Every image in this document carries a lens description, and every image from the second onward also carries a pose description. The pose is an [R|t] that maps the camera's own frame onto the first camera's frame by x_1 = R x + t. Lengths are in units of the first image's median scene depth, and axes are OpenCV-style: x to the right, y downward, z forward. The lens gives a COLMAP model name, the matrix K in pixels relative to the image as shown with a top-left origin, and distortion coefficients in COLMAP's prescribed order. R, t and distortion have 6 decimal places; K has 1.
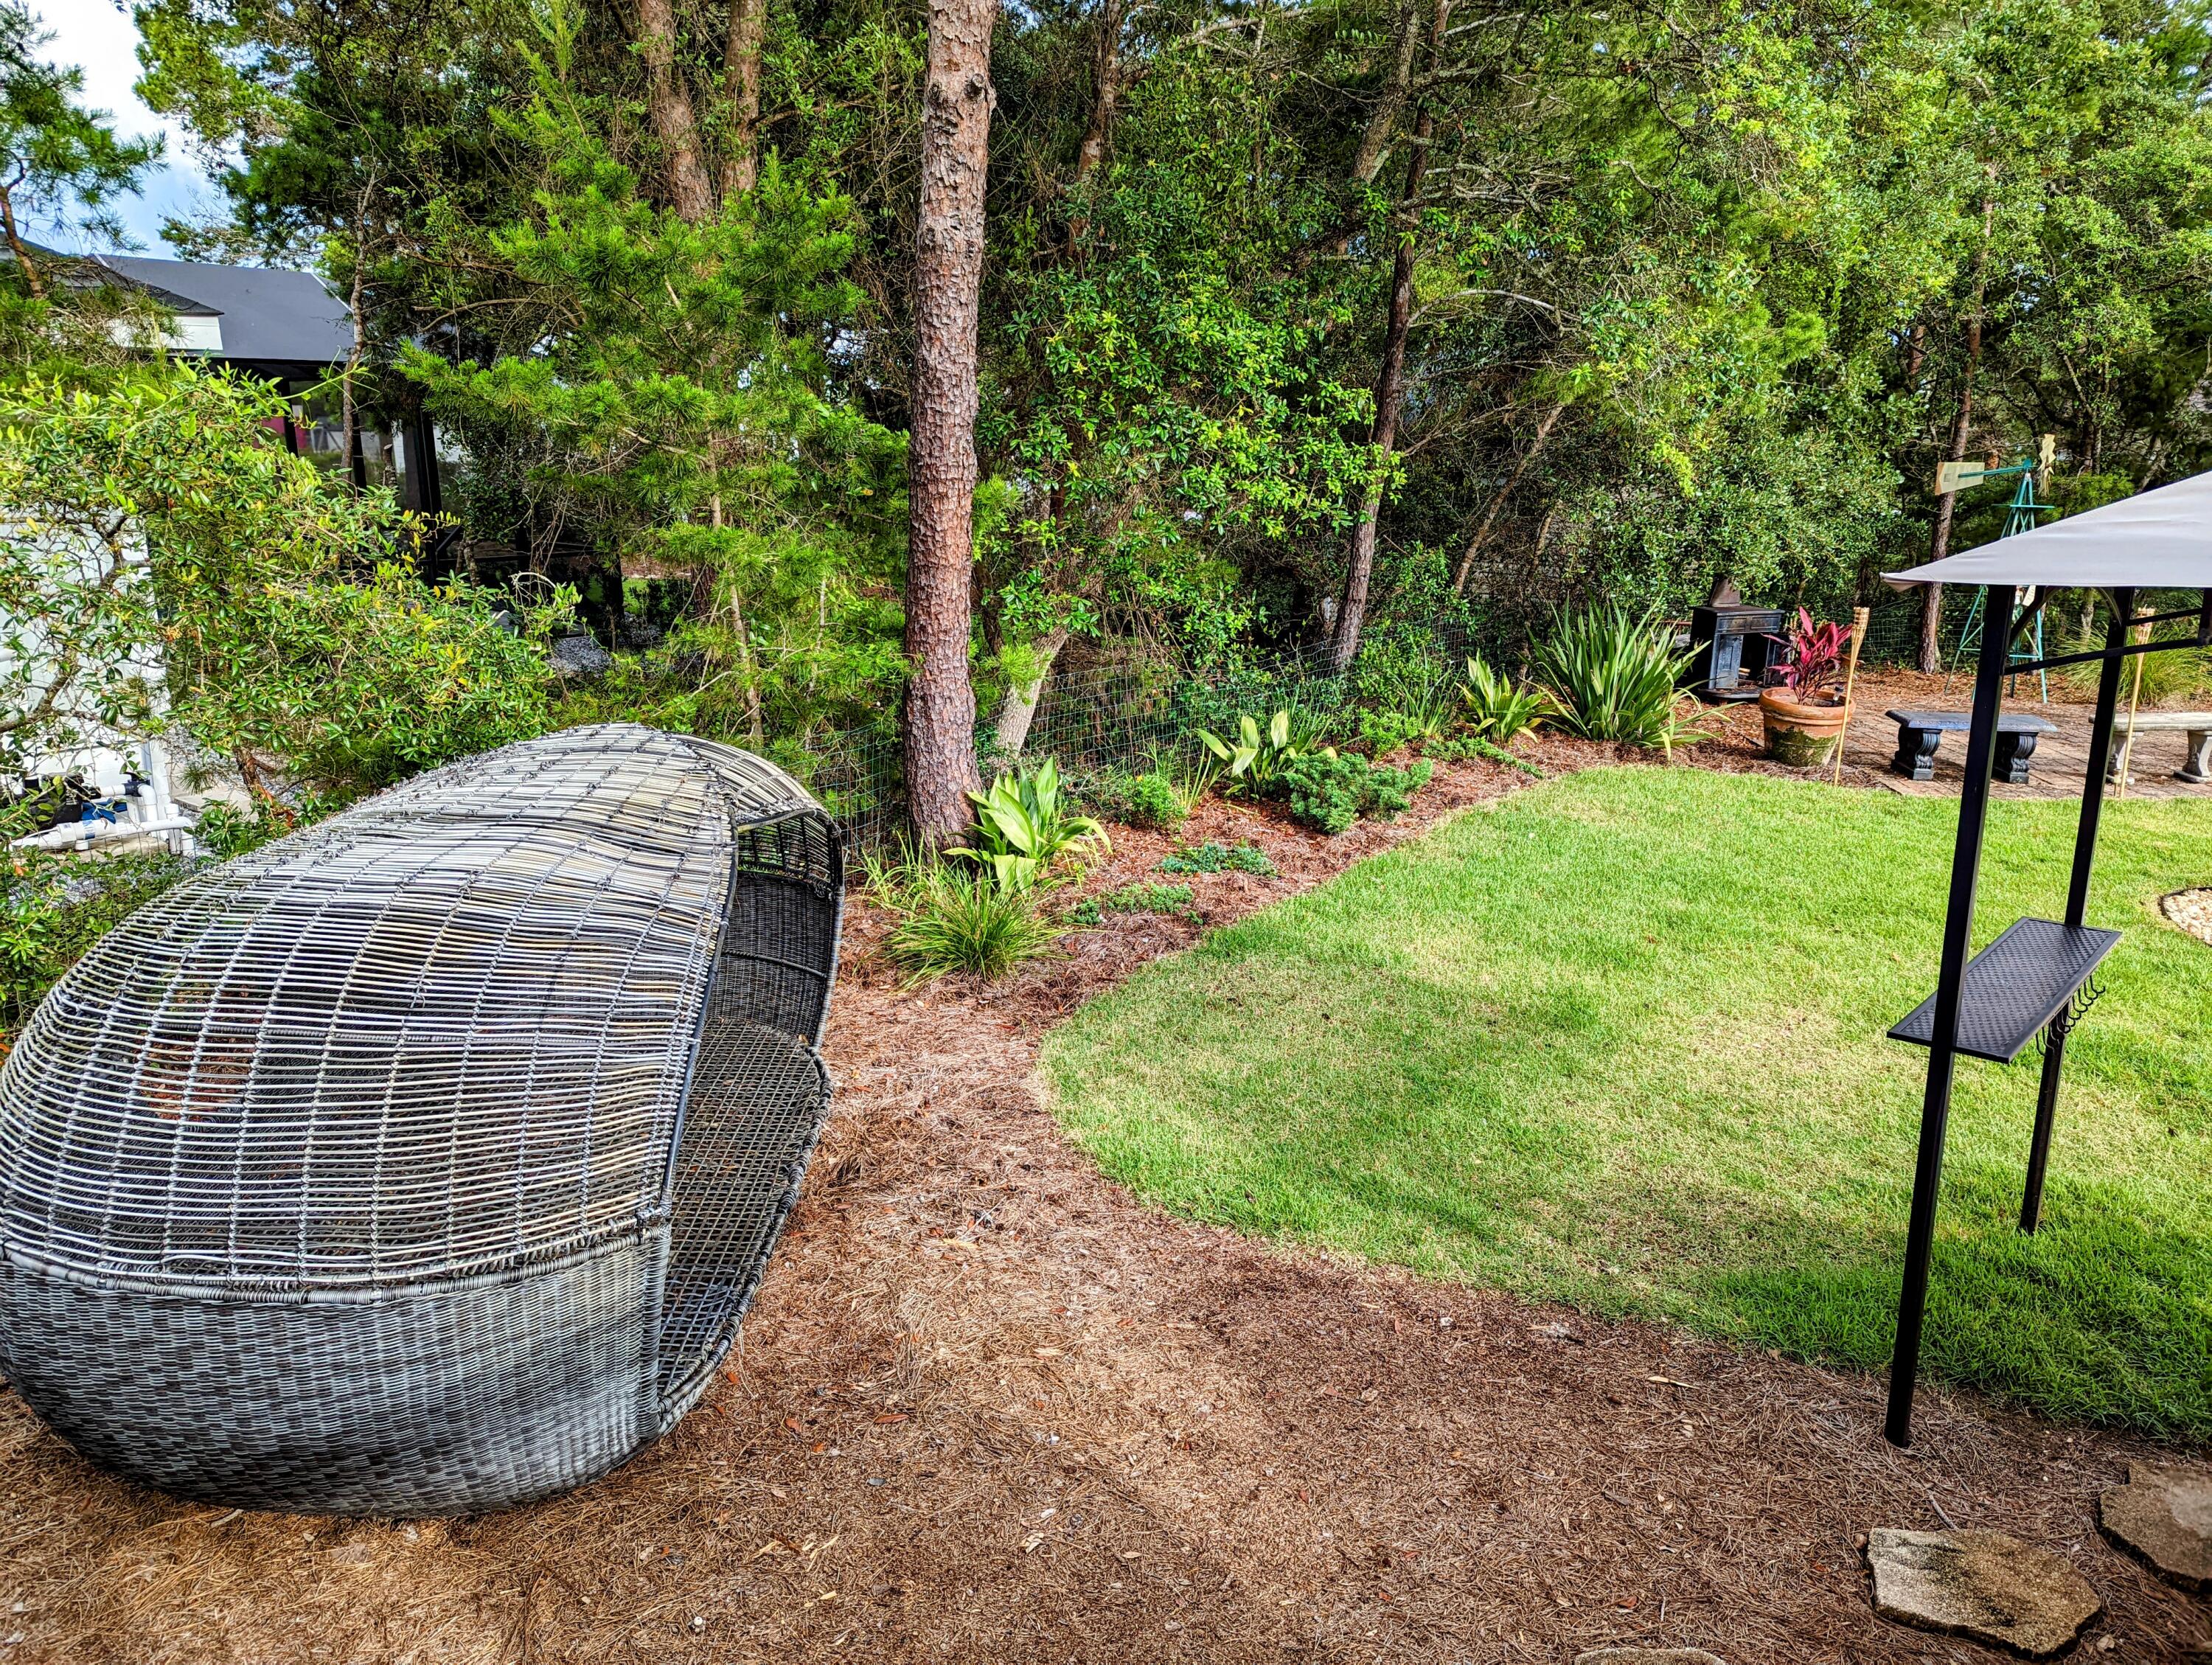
lens RADIAL K [[1559.9, 0, 1099.9], [0, 1559.9, 821.1], [0, 0, 1]] dist [0.065104, -0.059737]
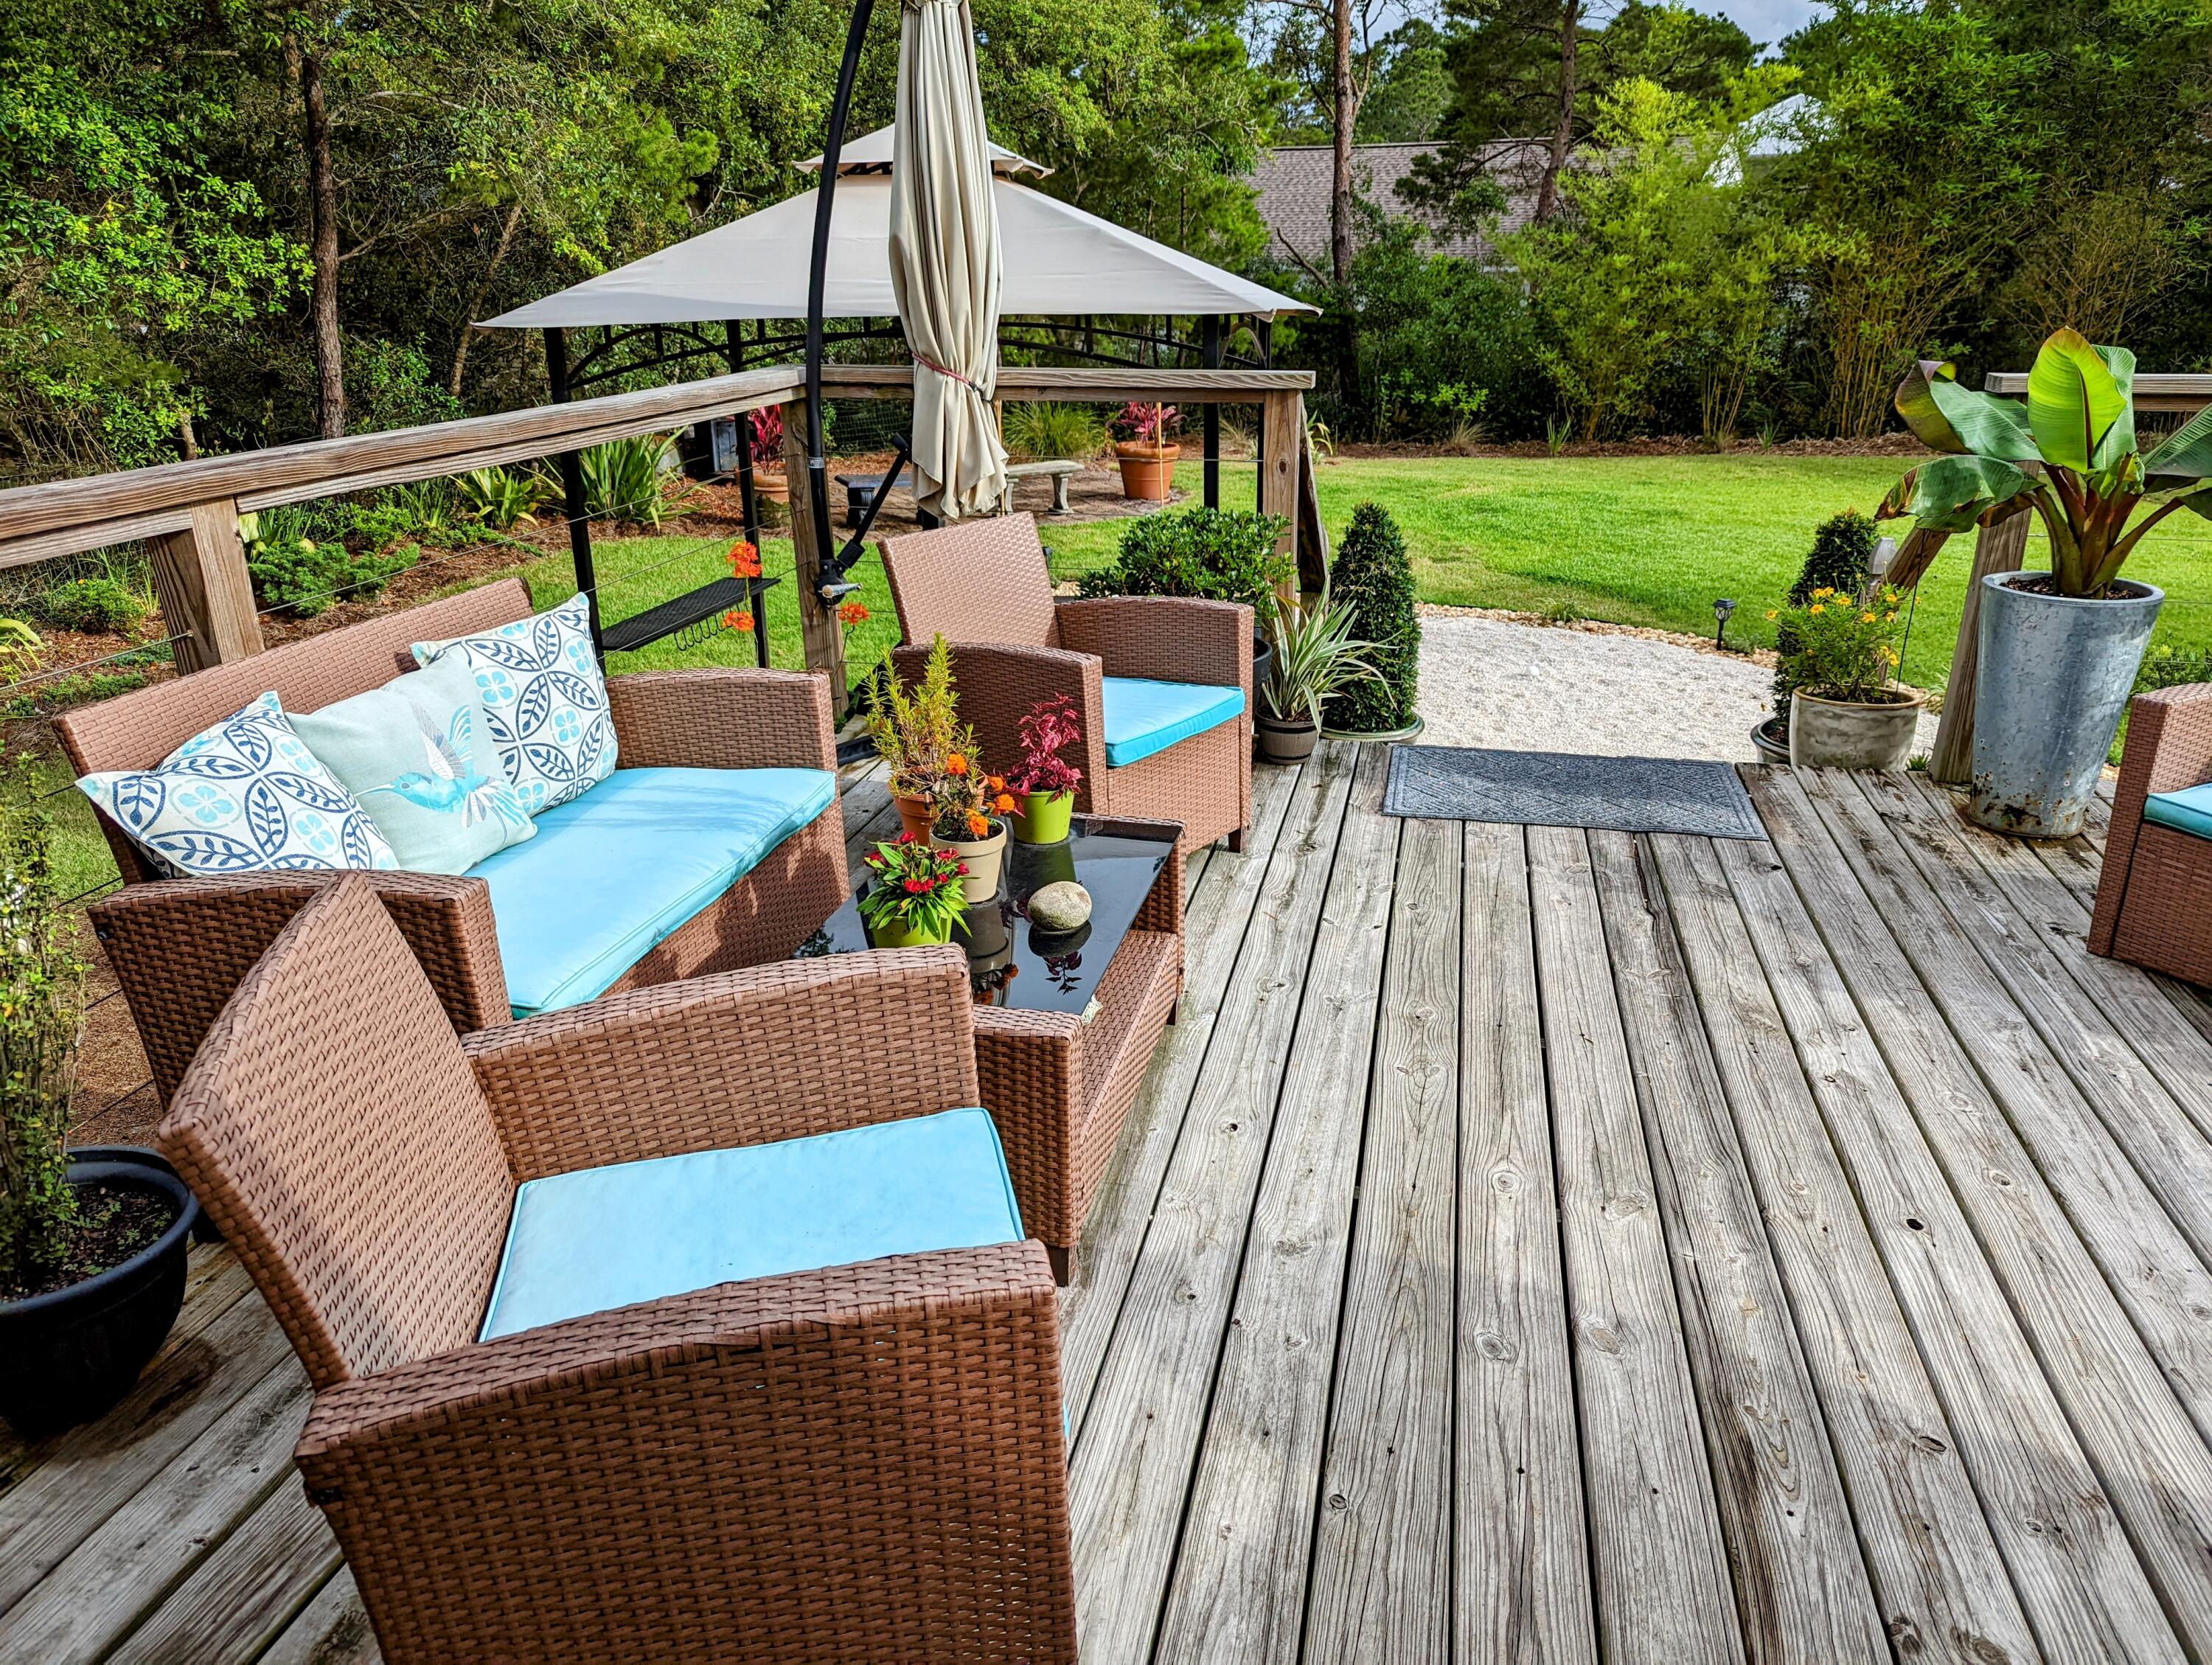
lens RADIAL K [[1559.9, 0, 1116.5], [0, 1559.9, 816.2], [0, 0, 1]] dist [0.065104, -0.059737]
pose [[0.864940, -0.174549, 0.470543, 0.099824], [0.123747, 0.982797, 0.137103, 0.066377], [-0.486379, -0.060357, 0.871661, -0.233923]]
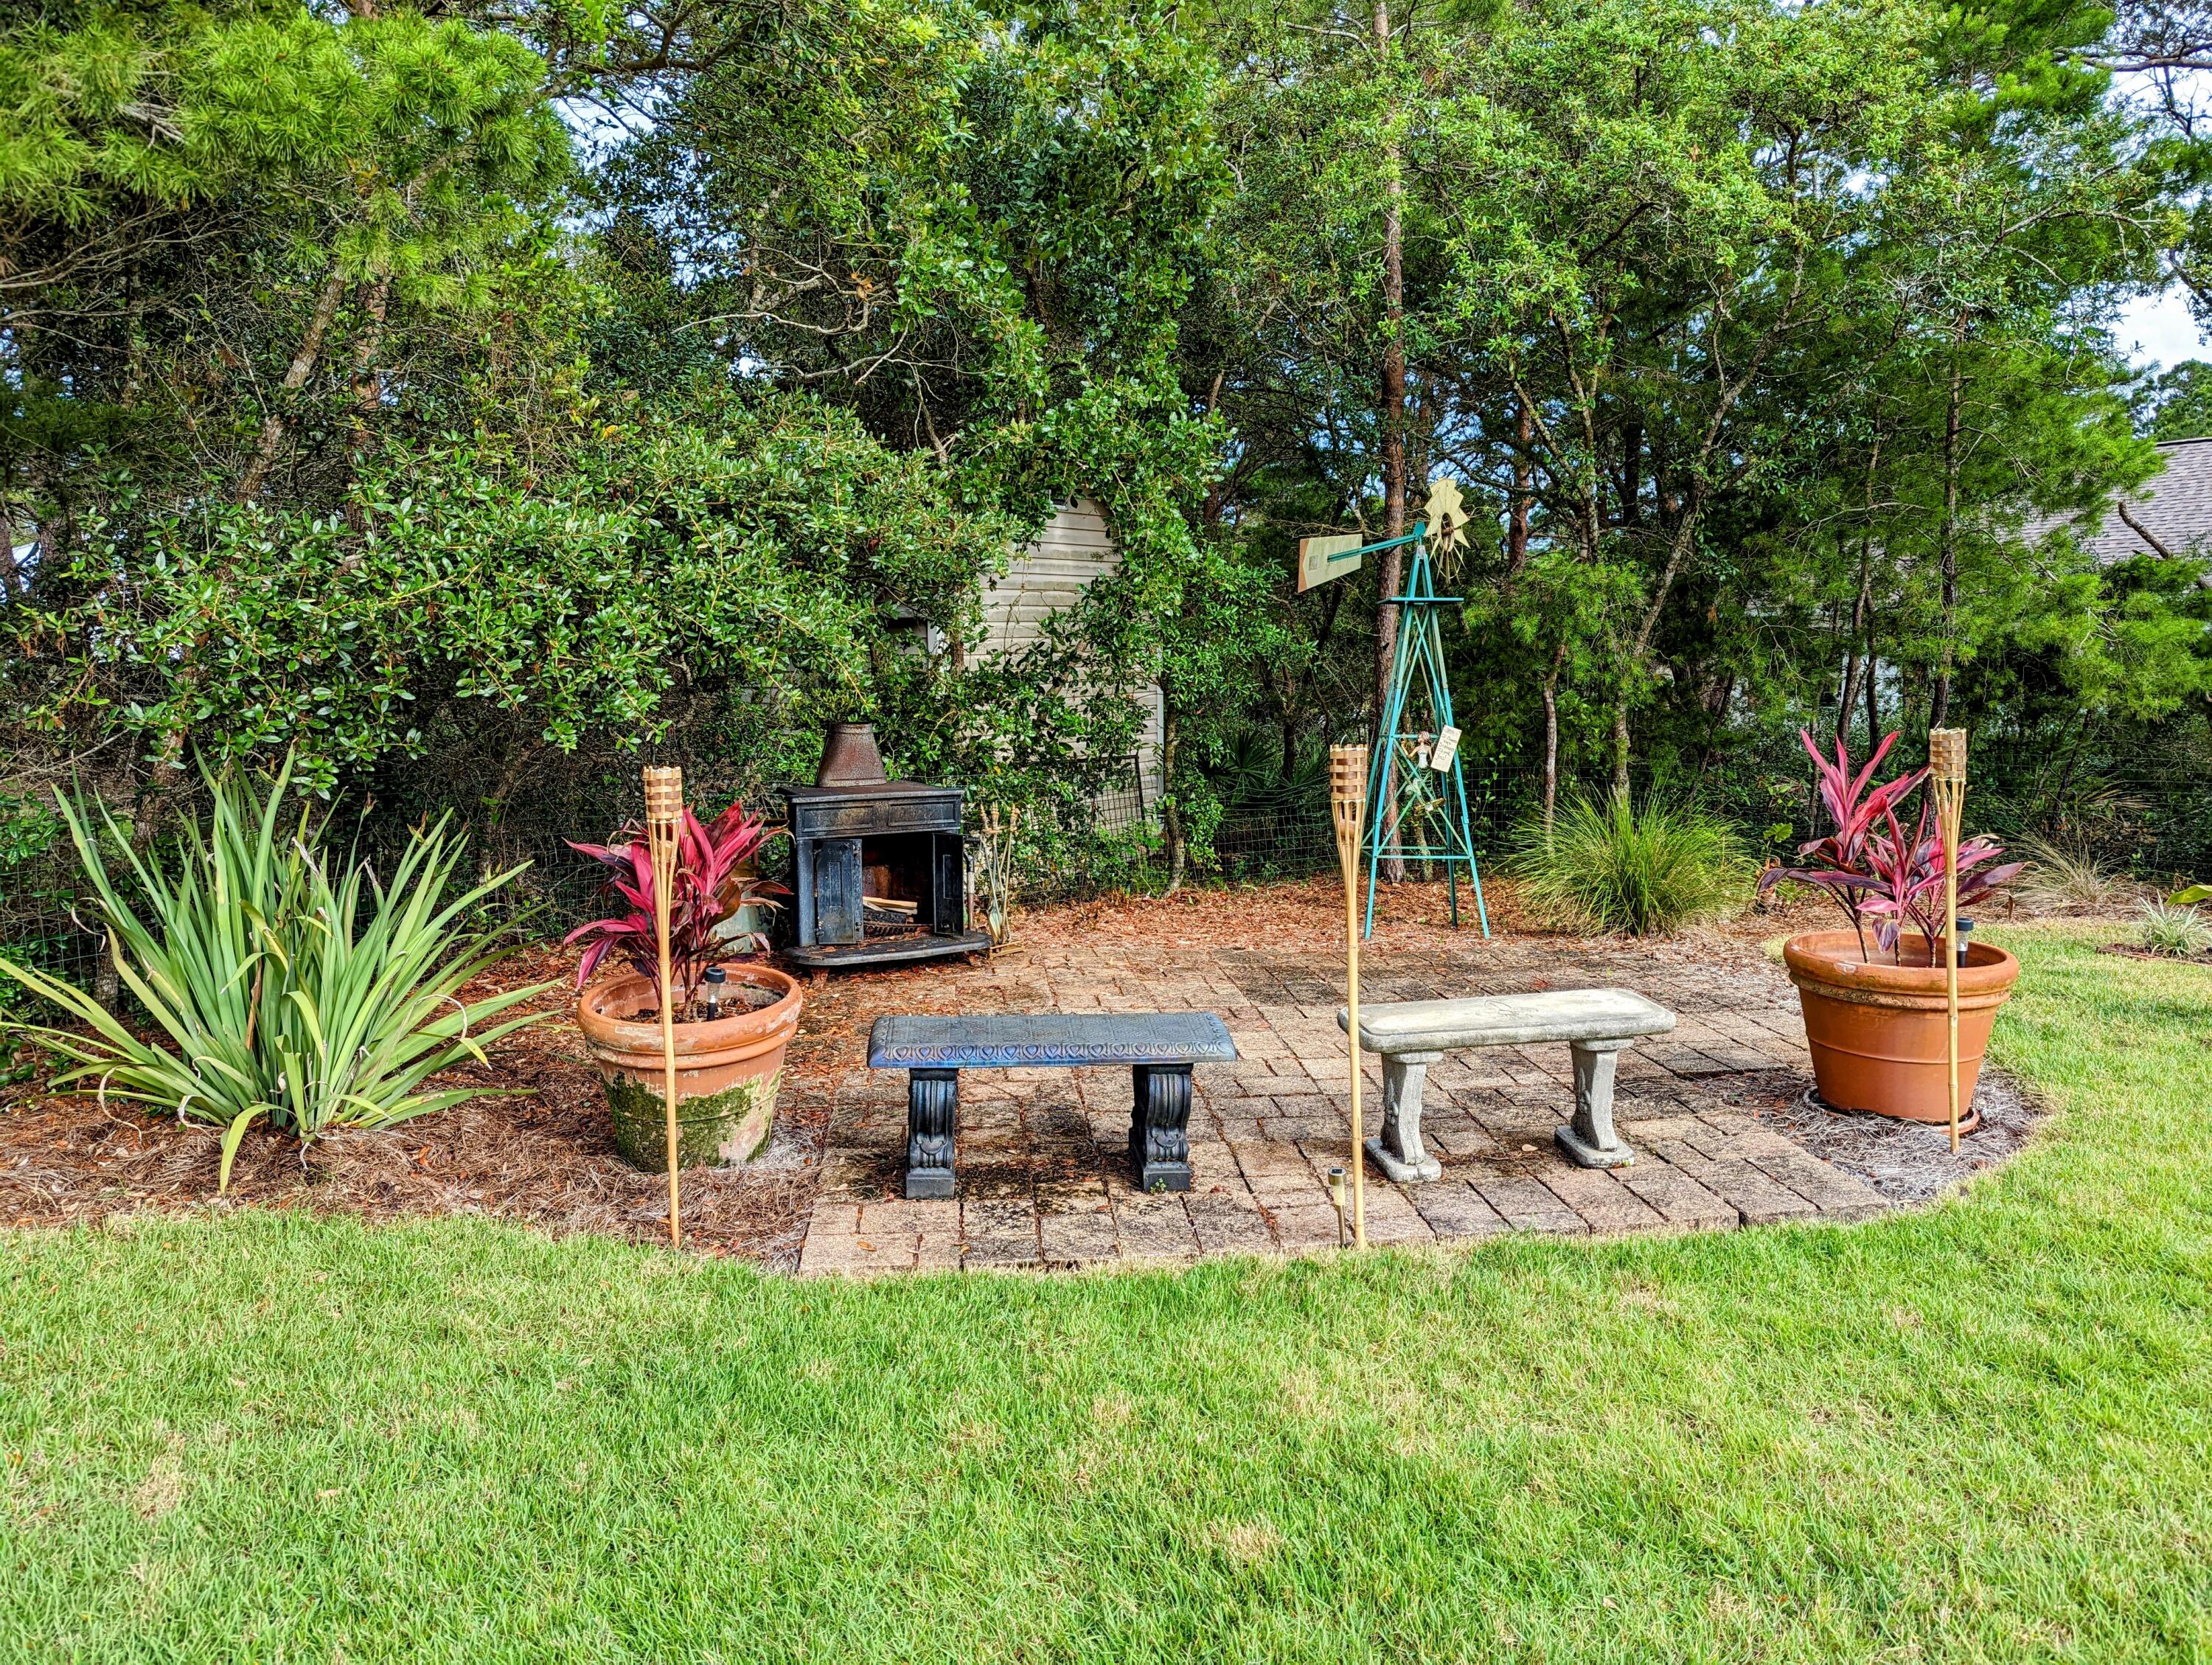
lens RADIAL K [[1559.9, 0, 1103.6], [0, 1559.9, 826.5], [0, 0, 1]] dist [0.065104, -0.059737]
pose [[0.992910, -0.036338, 0.113181, 0.700757], [0.050607, 0.990755, -0.125868, -0.088767], [-0.107561, 0.130703, 0.985570, 0.802908]]
